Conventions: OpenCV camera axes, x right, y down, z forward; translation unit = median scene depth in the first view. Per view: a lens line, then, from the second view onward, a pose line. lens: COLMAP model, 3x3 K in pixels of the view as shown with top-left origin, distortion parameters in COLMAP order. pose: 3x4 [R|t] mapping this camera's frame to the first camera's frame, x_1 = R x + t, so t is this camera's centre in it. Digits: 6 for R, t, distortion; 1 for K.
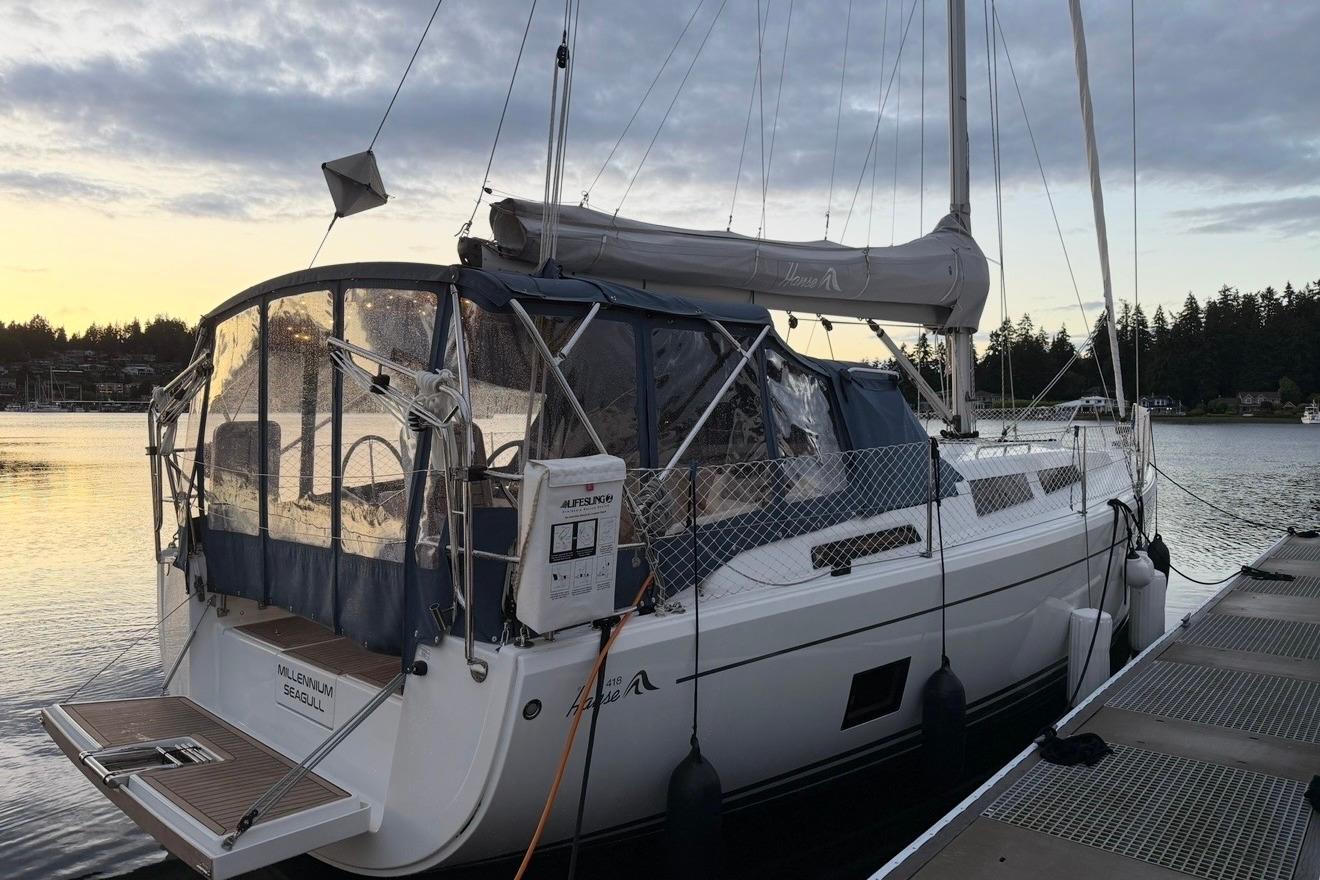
lens RADIAL K [[945.6, 0, 656.1], [0, 945.6, 434.9], [0, 0, 1]] dist [0.058038, -0.062312]
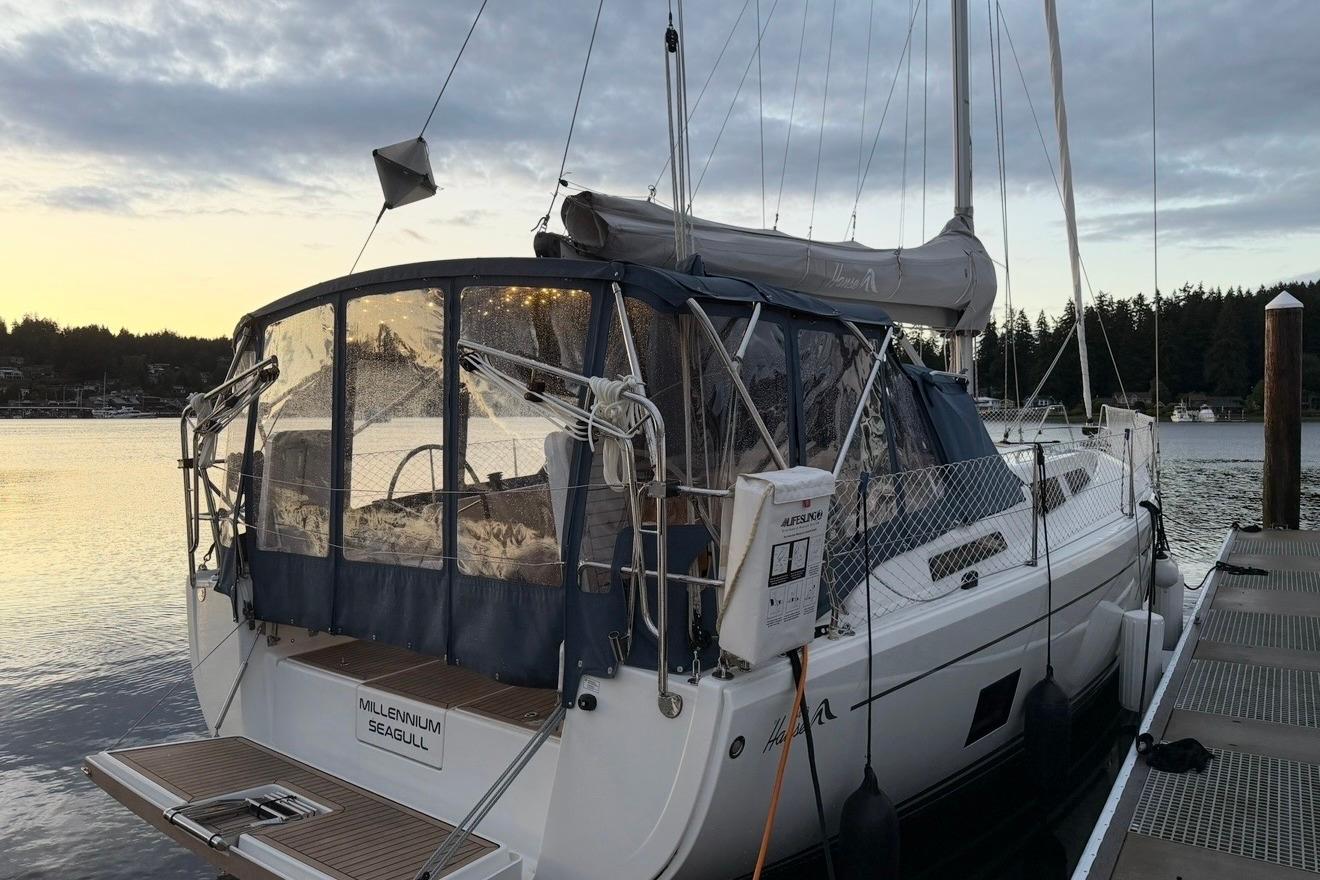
lens RADIAL K [[943.5, 0, 654.2], [0, 943.5, 435.1], [0, 0, 1]] dist [0.054634, -0.060128]
pose [[0.995023, -0.007859, 0.099335, -0.185558], [0.008033, 0.999967, -0.001350, -0.006338], [-0.099321, 0.002141, 0.995053, 0.063086]]
